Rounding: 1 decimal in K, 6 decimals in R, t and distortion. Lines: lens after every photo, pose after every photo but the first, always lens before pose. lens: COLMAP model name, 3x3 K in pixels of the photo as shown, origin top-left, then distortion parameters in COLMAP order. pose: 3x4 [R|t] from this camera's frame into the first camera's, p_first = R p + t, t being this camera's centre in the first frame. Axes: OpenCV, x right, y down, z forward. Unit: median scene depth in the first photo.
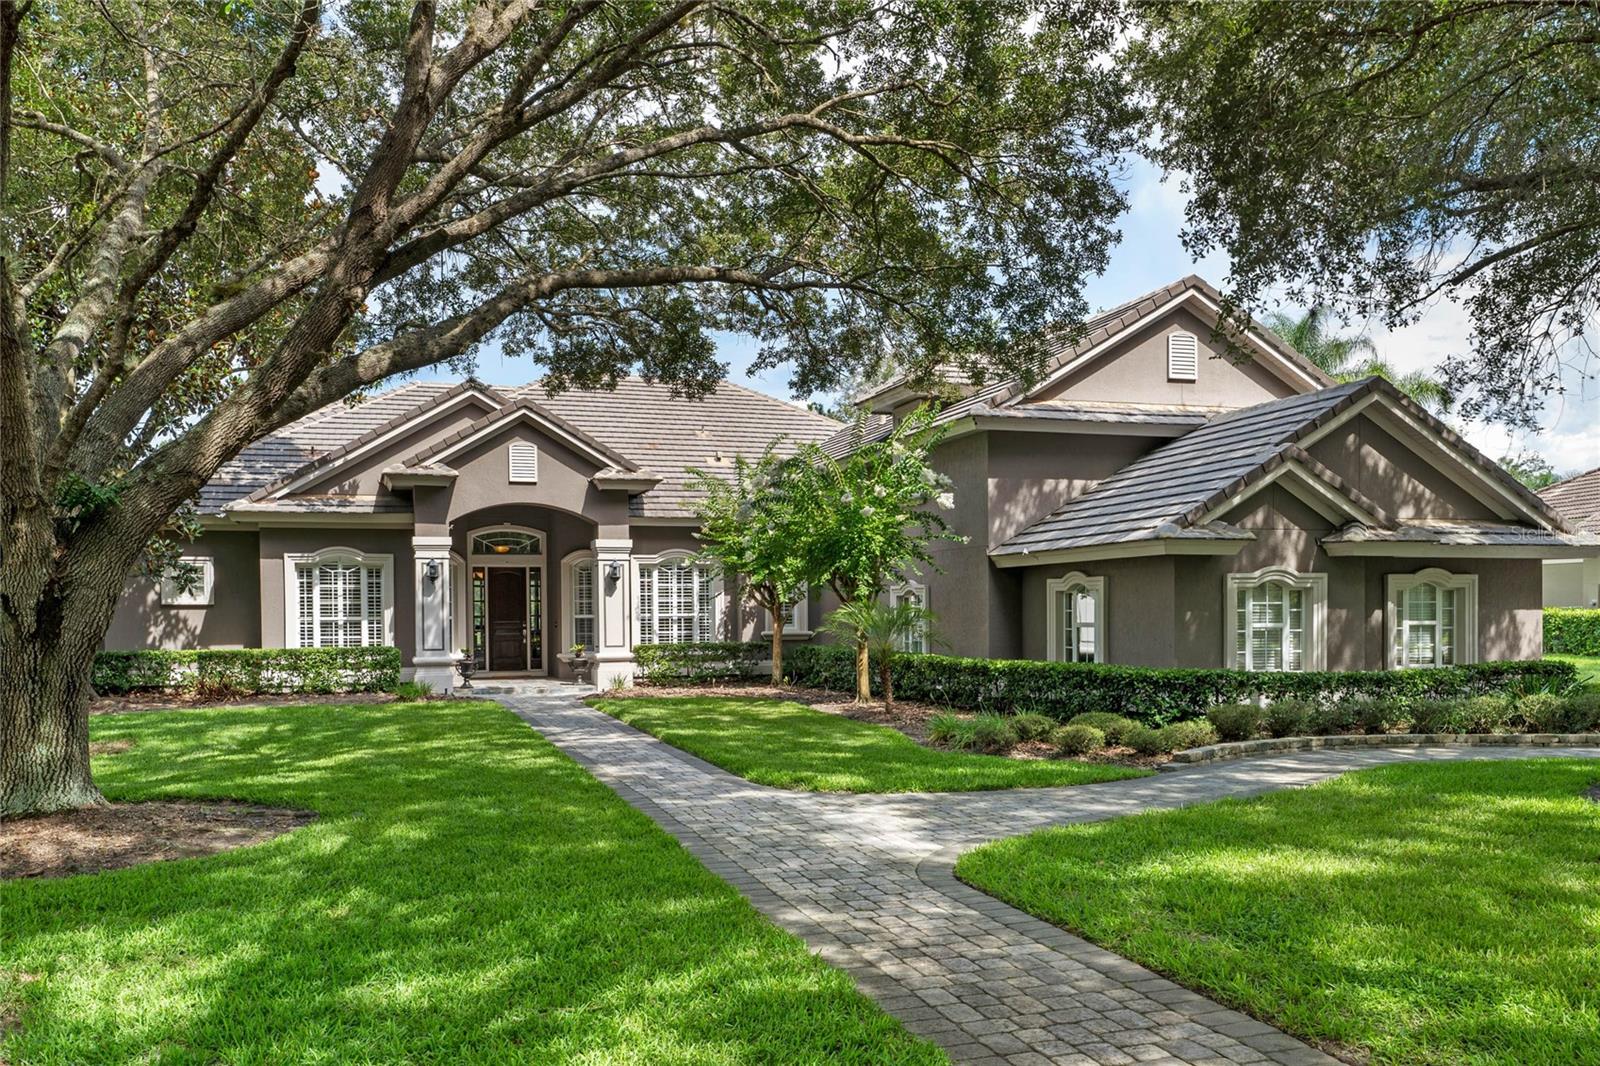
lens RADIAL K [[1106.0, 0, 800.0], [0, 1106.0, 533.0], [0, 0, 1]] dist [0.031740, 0.003026]
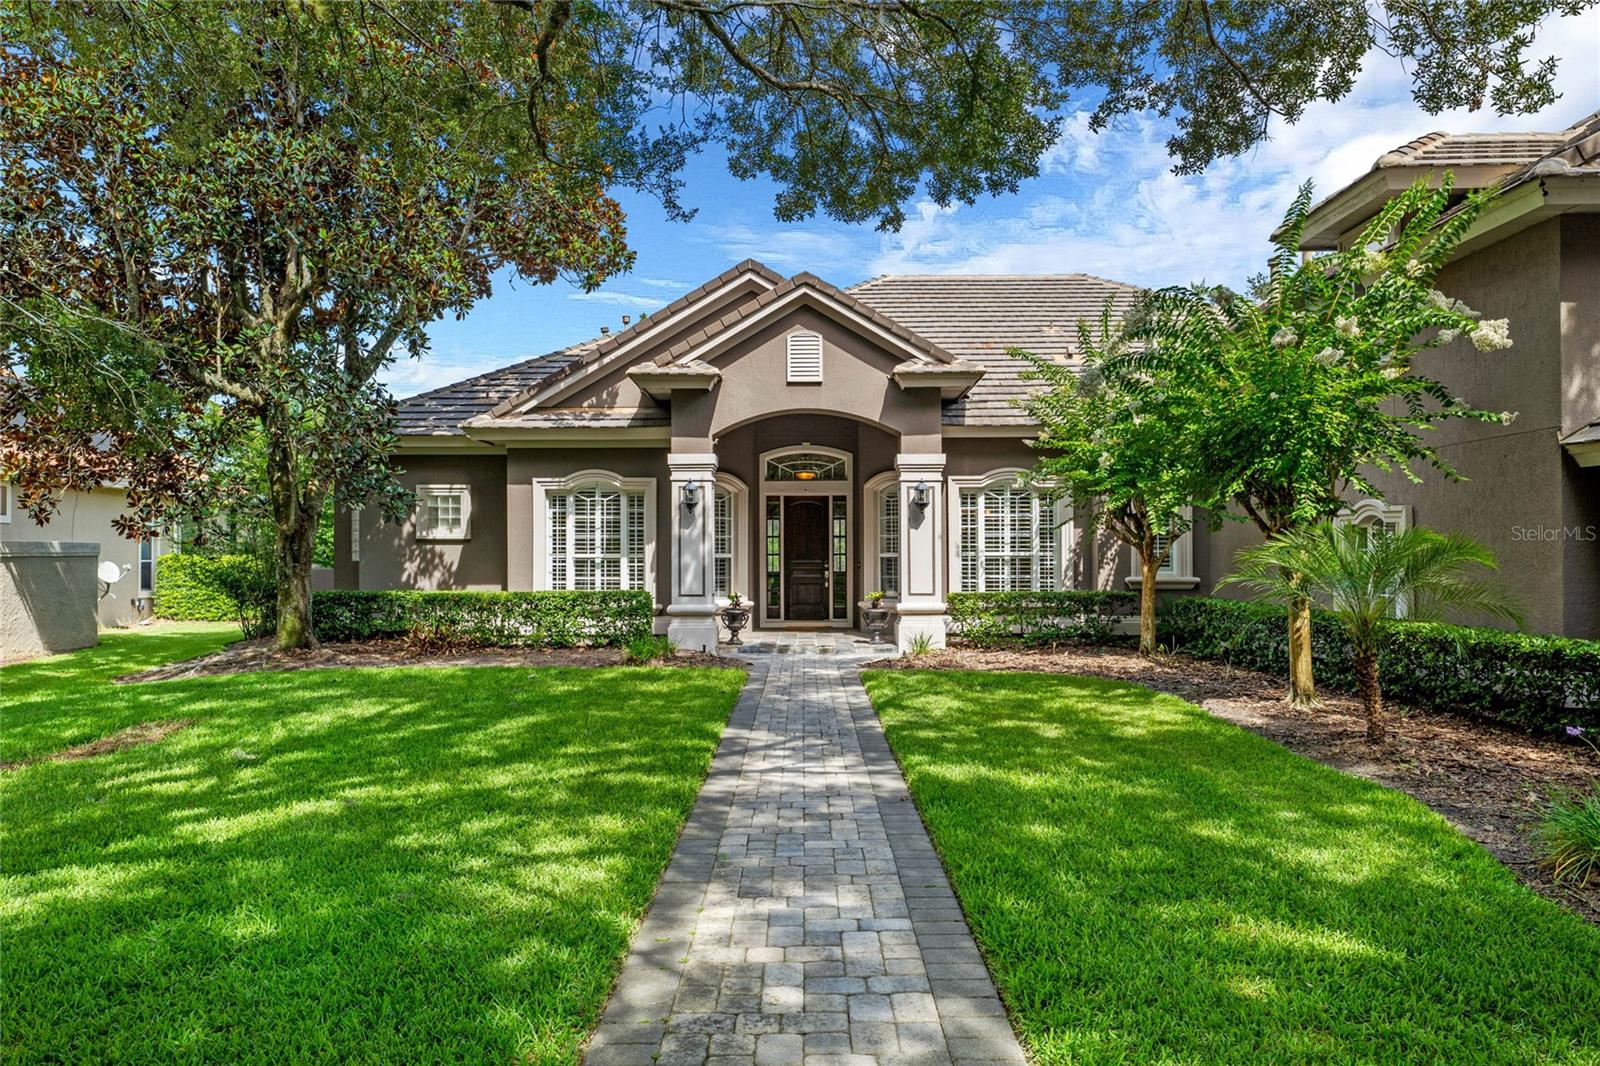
lens RADIAL K [[1106.0, 0, 800.0], [0, 1106.0, 533.0], [0, 0, 1]] dist [0.031740, 0.003026]
pose [[0.947469, -0.001934, -0.319841, -0.004573], [0.018973, 0.998561, 0.050164, 0.021206], [0.319284, -0.053598, 0.946142, 0.263366]]
